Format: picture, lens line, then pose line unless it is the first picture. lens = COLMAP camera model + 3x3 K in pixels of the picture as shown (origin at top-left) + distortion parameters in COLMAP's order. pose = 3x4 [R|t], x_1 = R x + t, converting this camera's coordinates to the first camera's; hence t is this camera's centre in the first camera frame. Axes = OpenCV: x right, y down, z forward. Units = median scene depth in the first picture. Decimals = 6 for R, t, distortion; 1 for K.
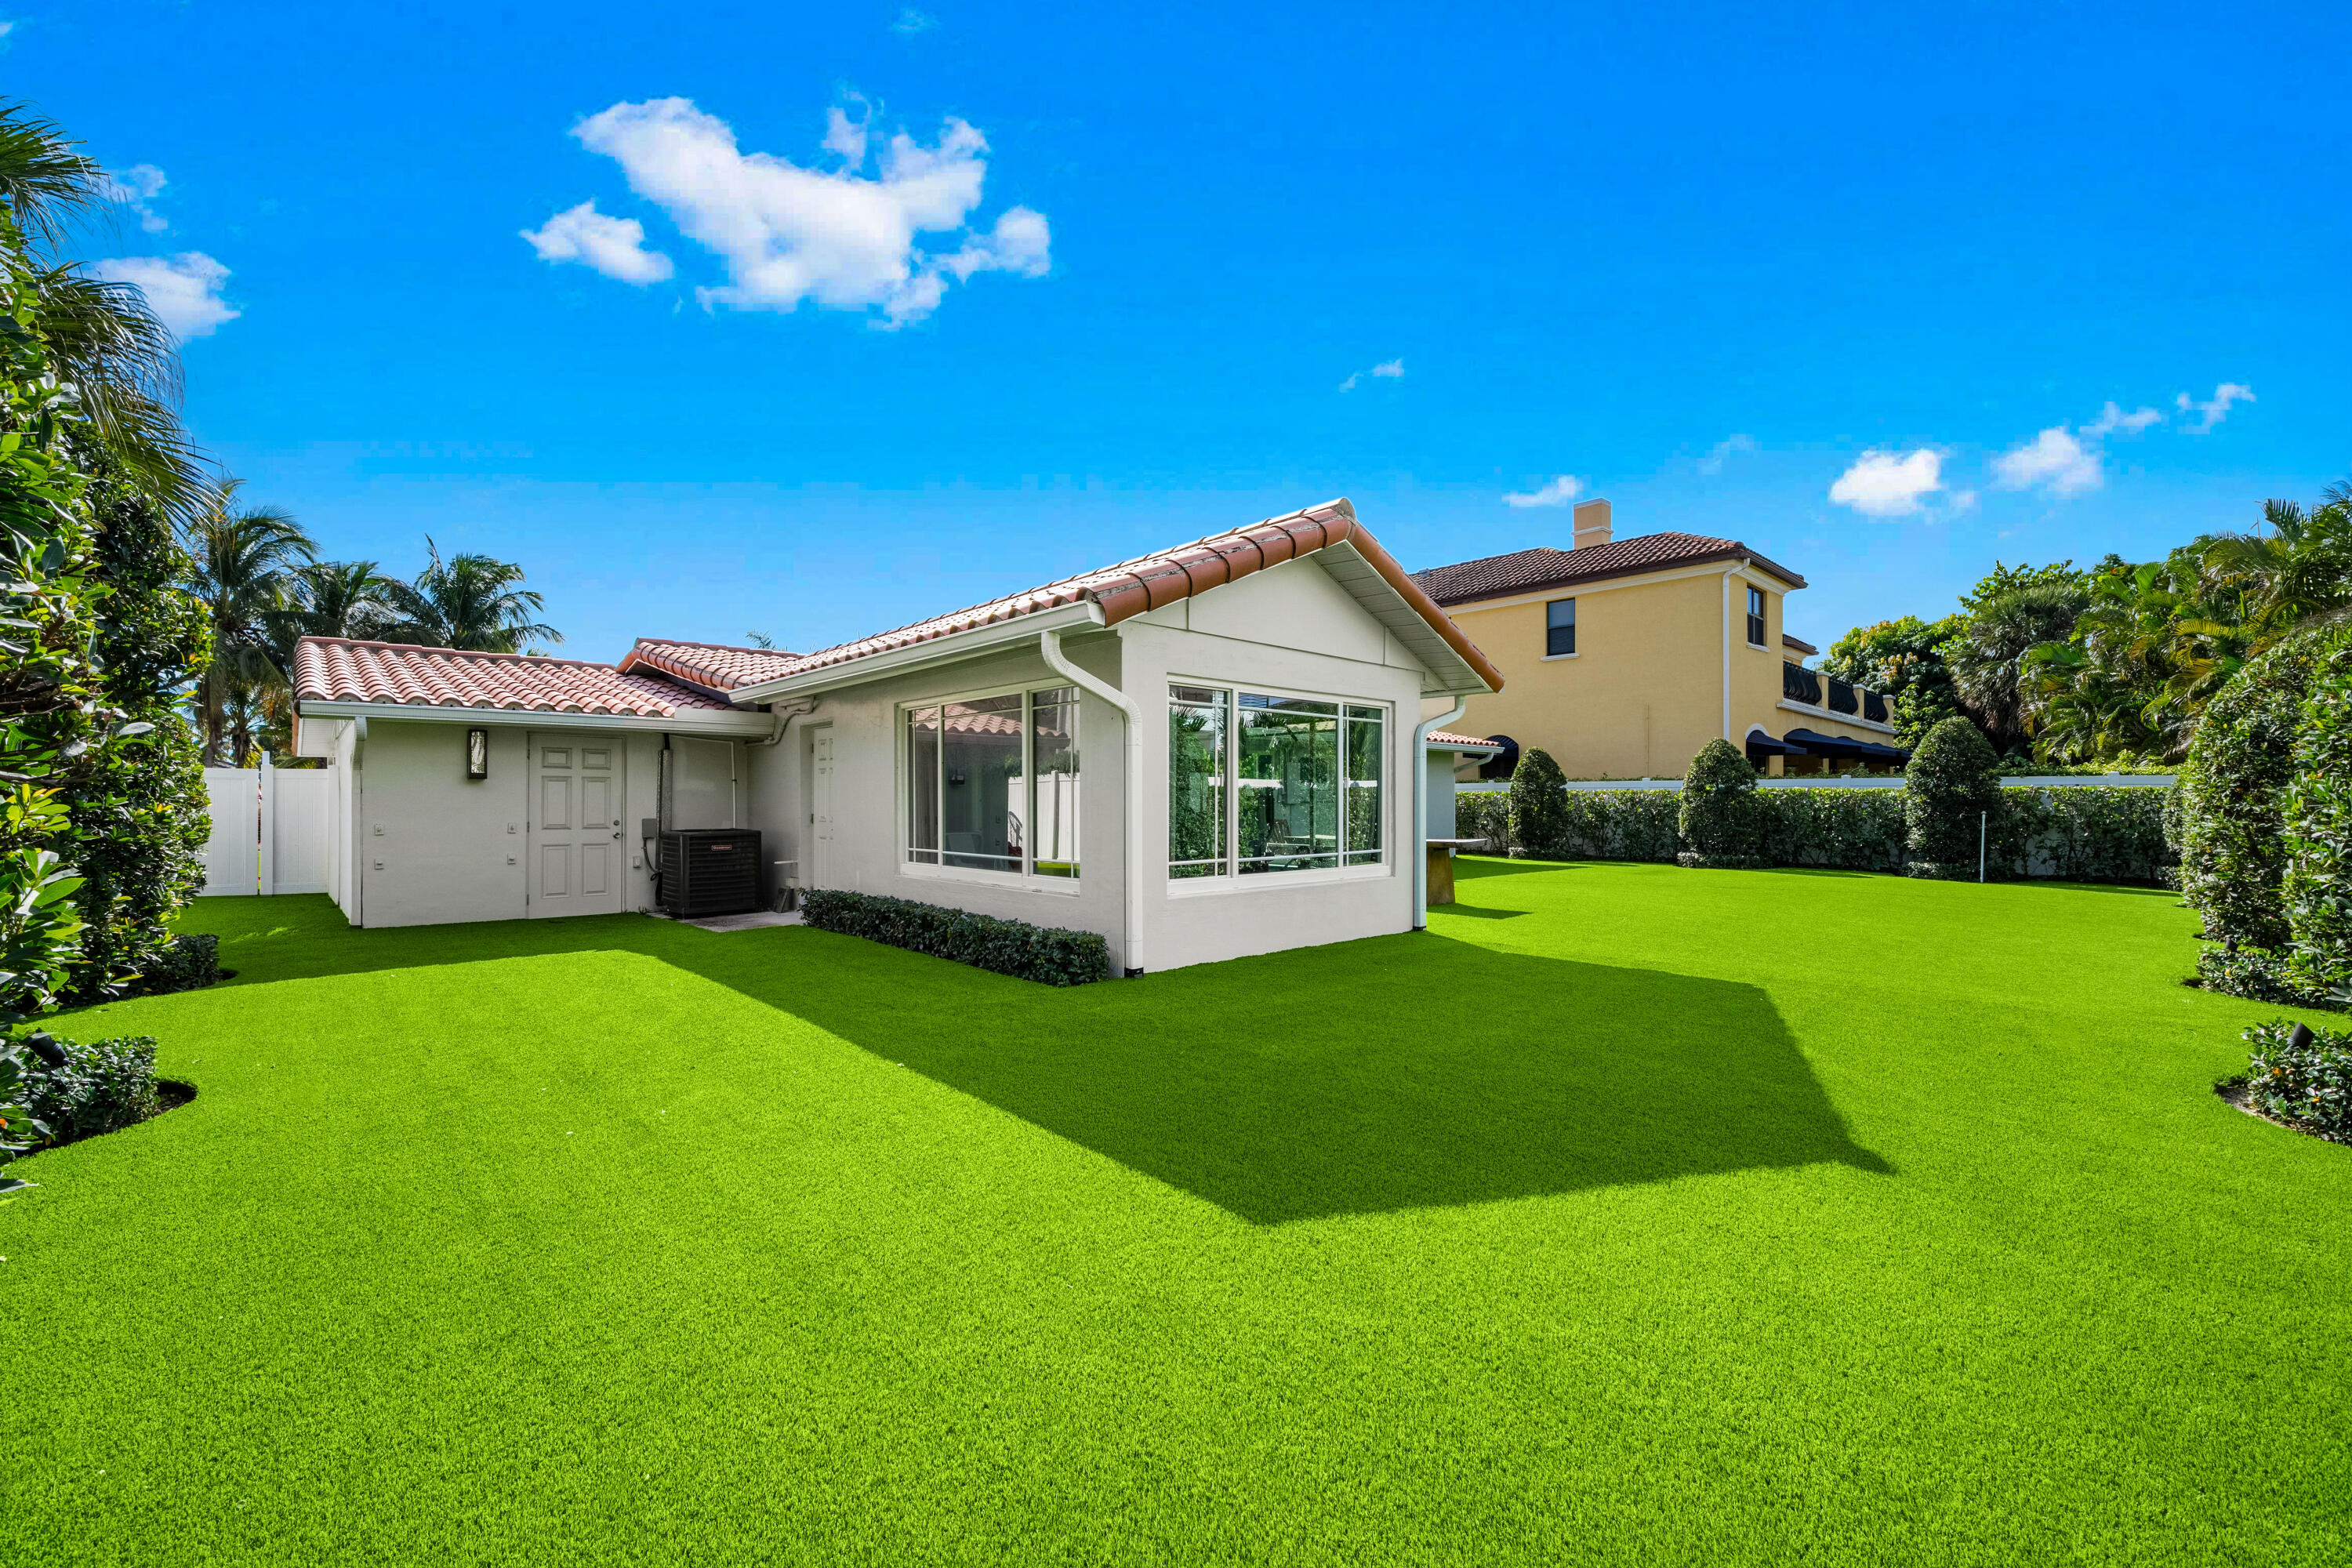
lens RADIAL K [[951.3, 0, 1181.4], [0, 951.3, 795.3], [0, 0, 1]] dist [-0.001101, -0.000468]
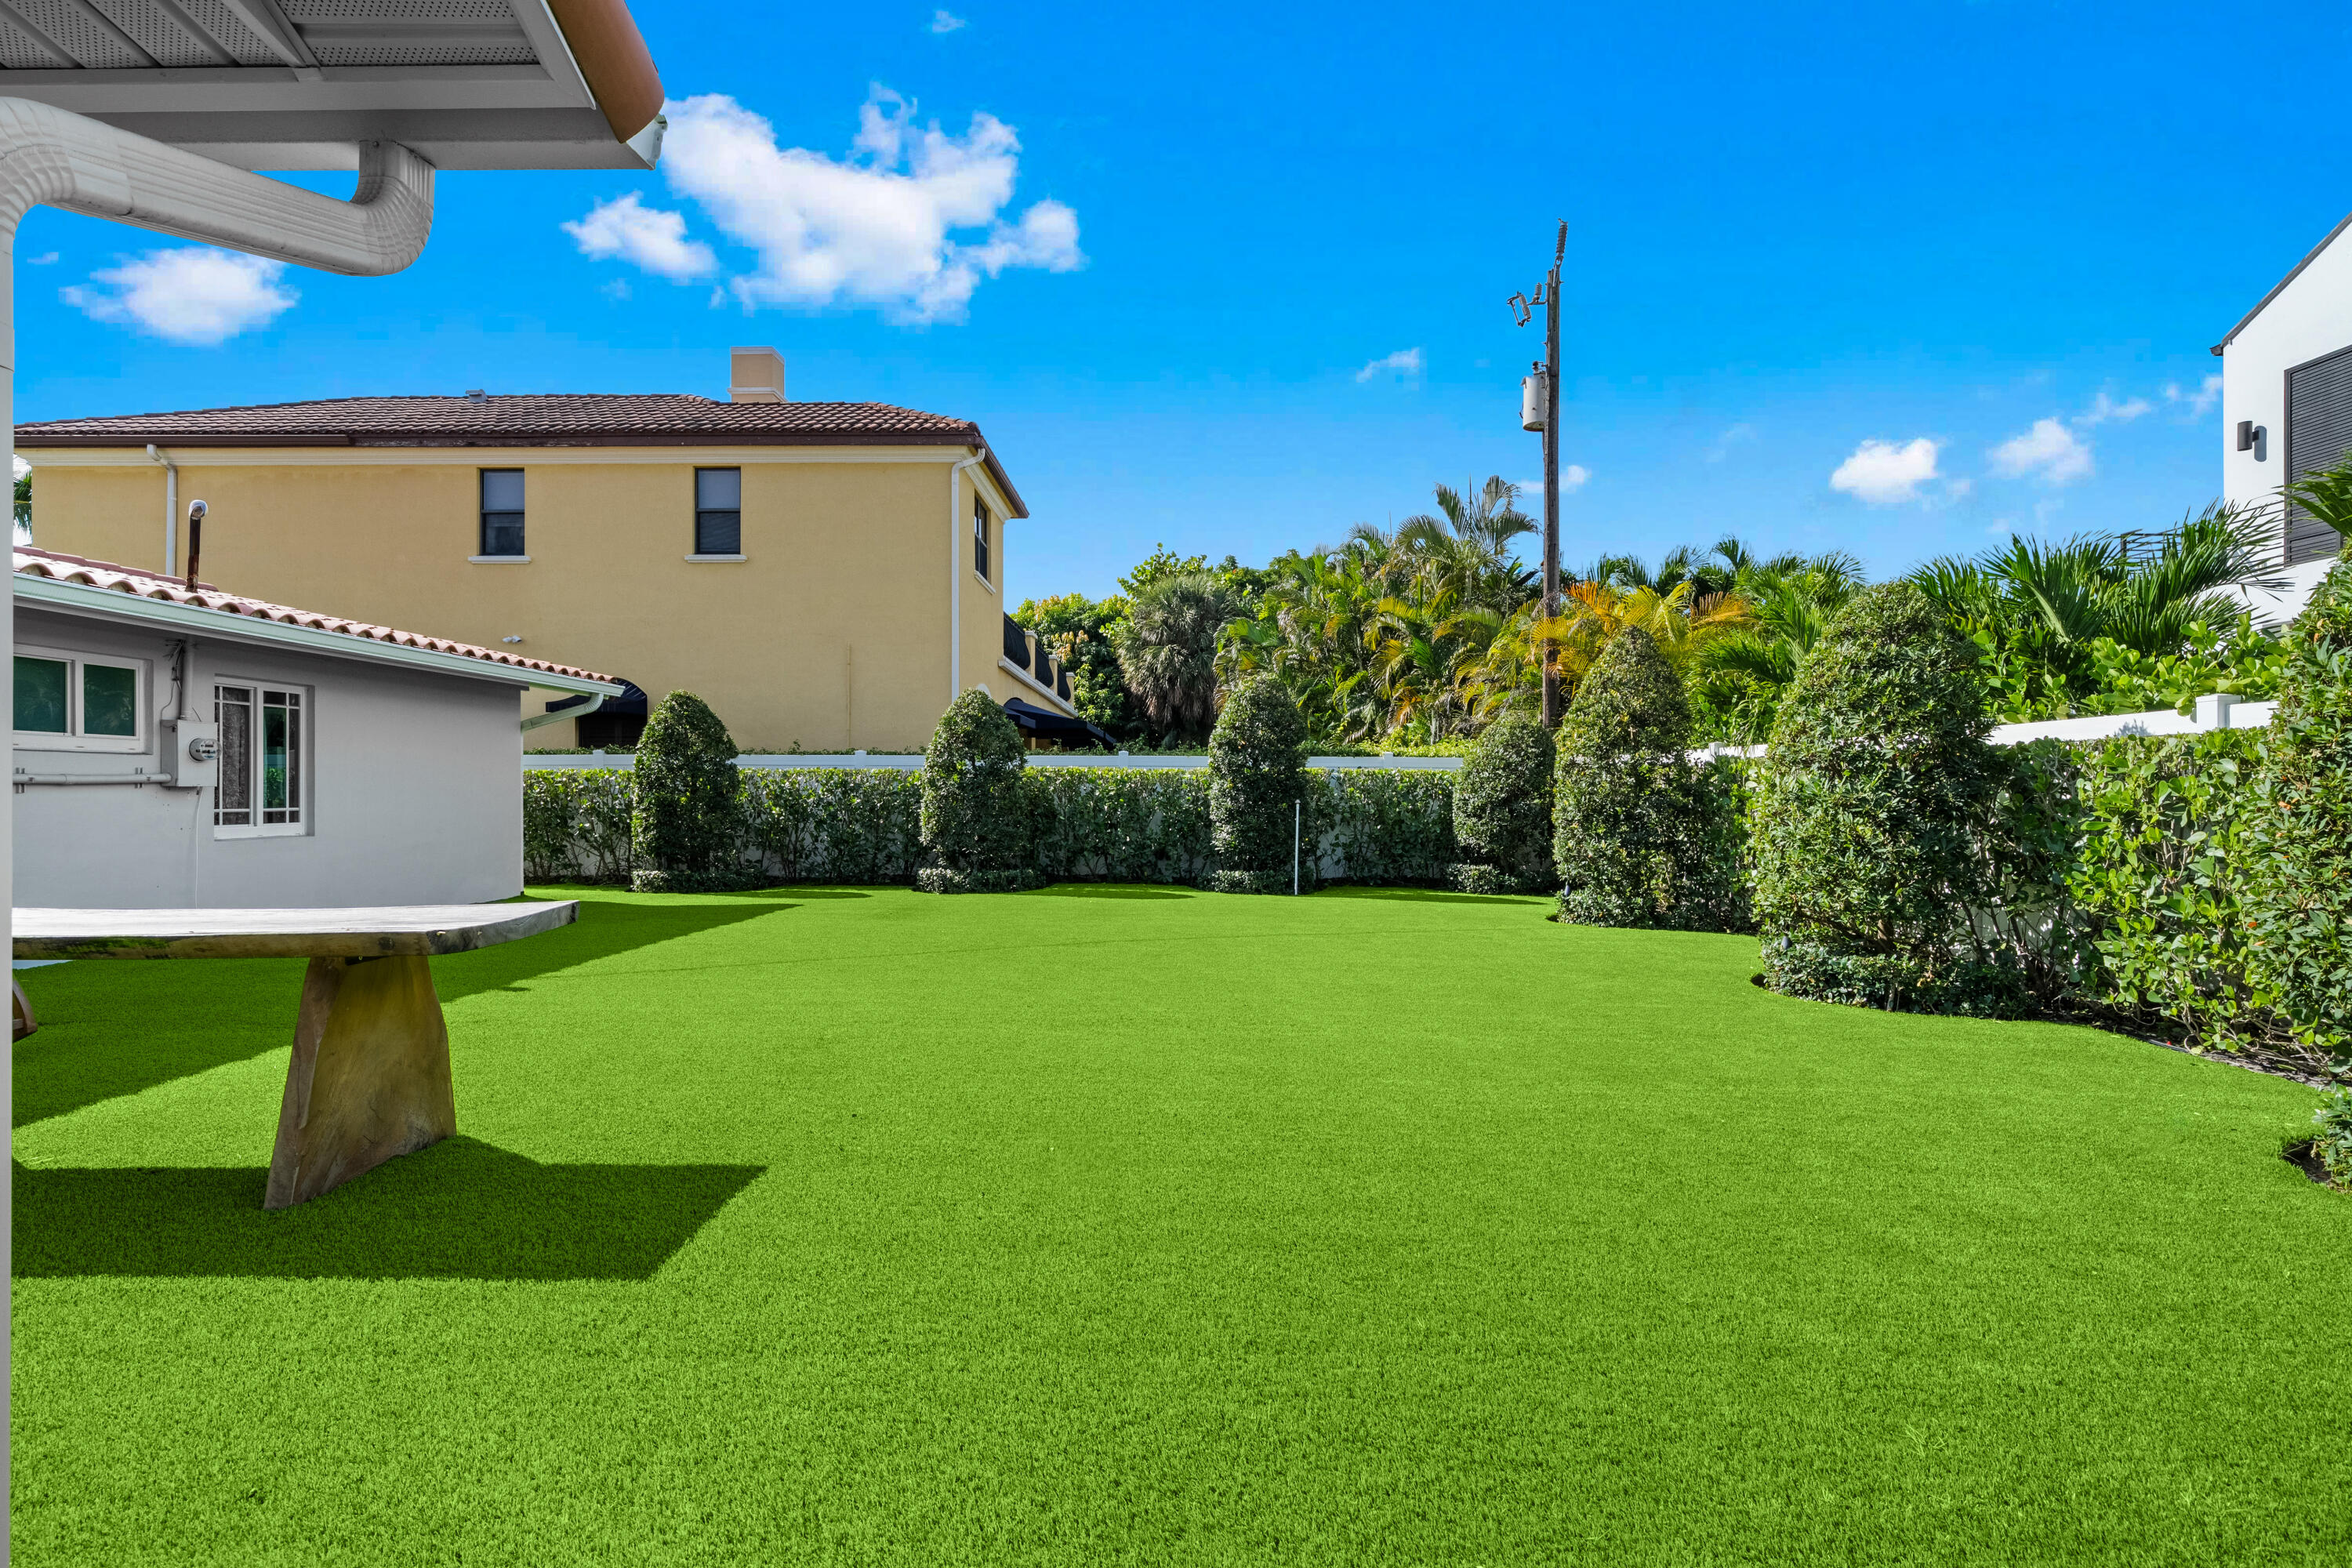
lens RADIAL K [[1082.5, 0, 1161.4], [0, 1082.5, 796.8], [0, 0, 1]] dist [-0.001324, -0.000143]
pose [[0.701189, -0.002634, 0.712971, 0.121192], [-0.004680, 0.999955, 0.008297, 0.005961], [-0.712960, -0.009155, 0.701145, 0.370126]]
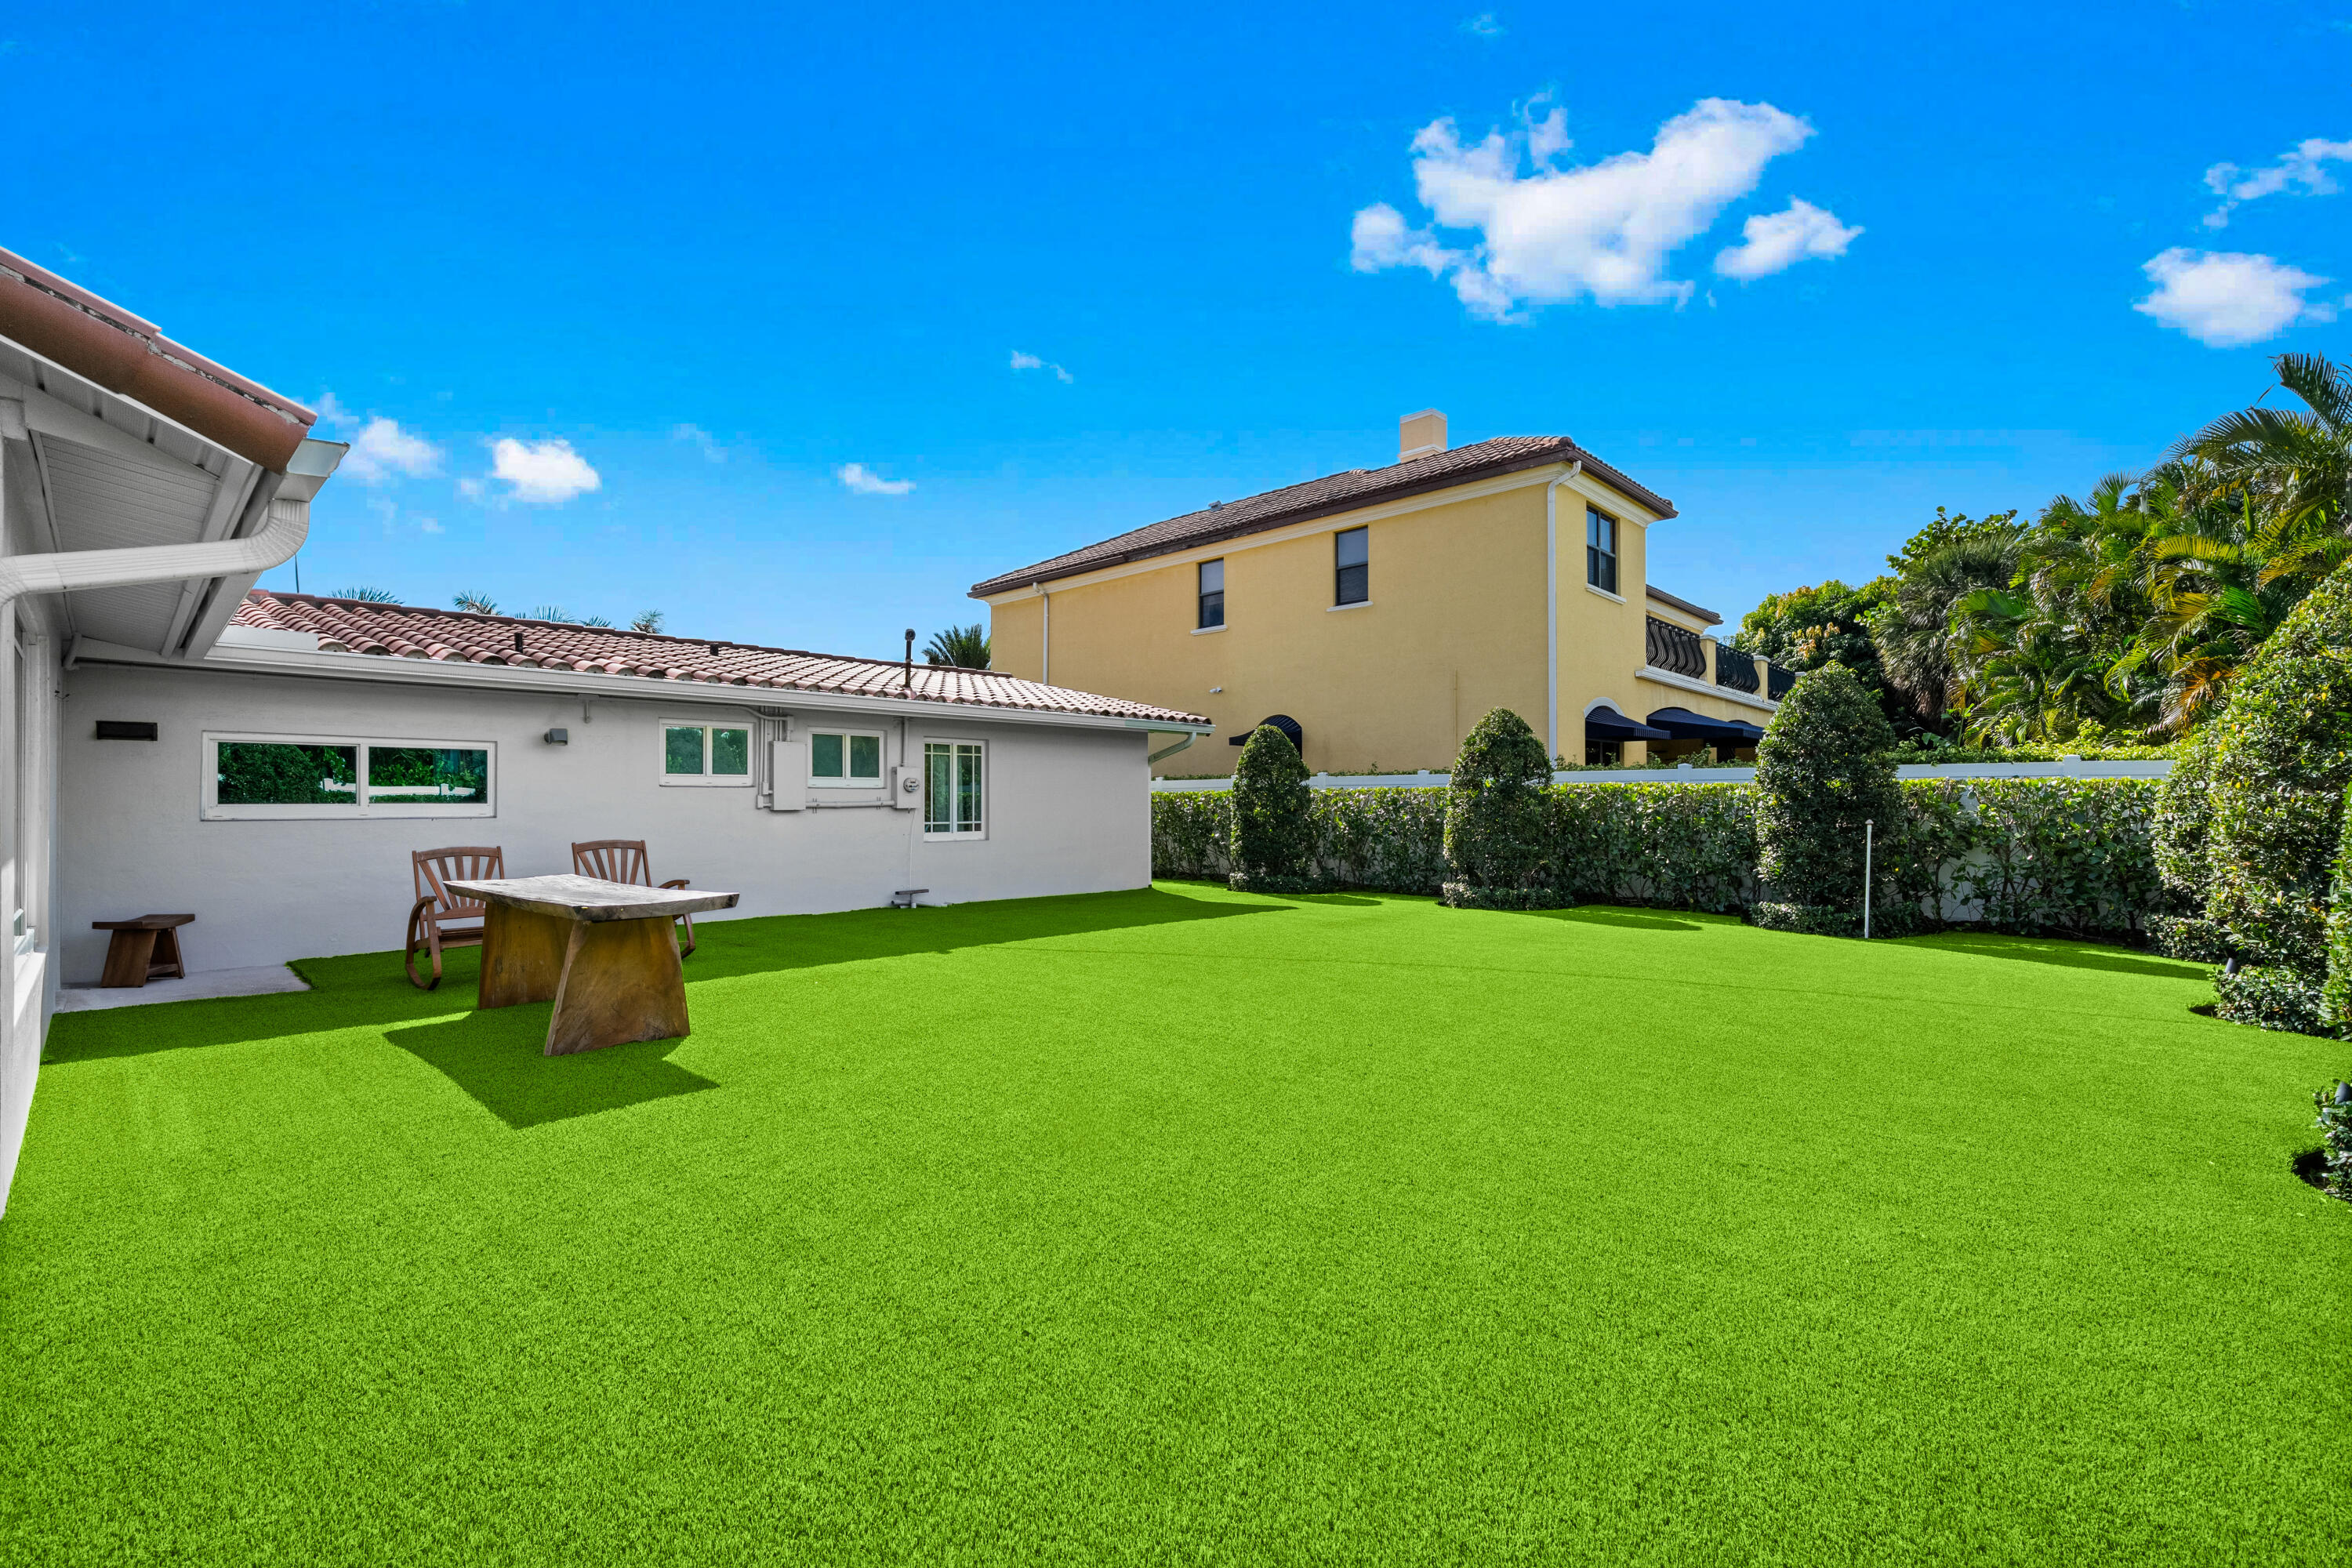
lens RADIAL K [[1006.2, 0, 1189.7], [0, 1006.2, 794.4], [0, 0, 1]] dist [-0.001224, -0.000001]
pose [[0.998099, -0.002152, 0.061593, 0.290904], [0.002372, 0.999991, -0.003490, 0.001384], [-0.061585, 0.003630, 0.998095, 0.302234]]
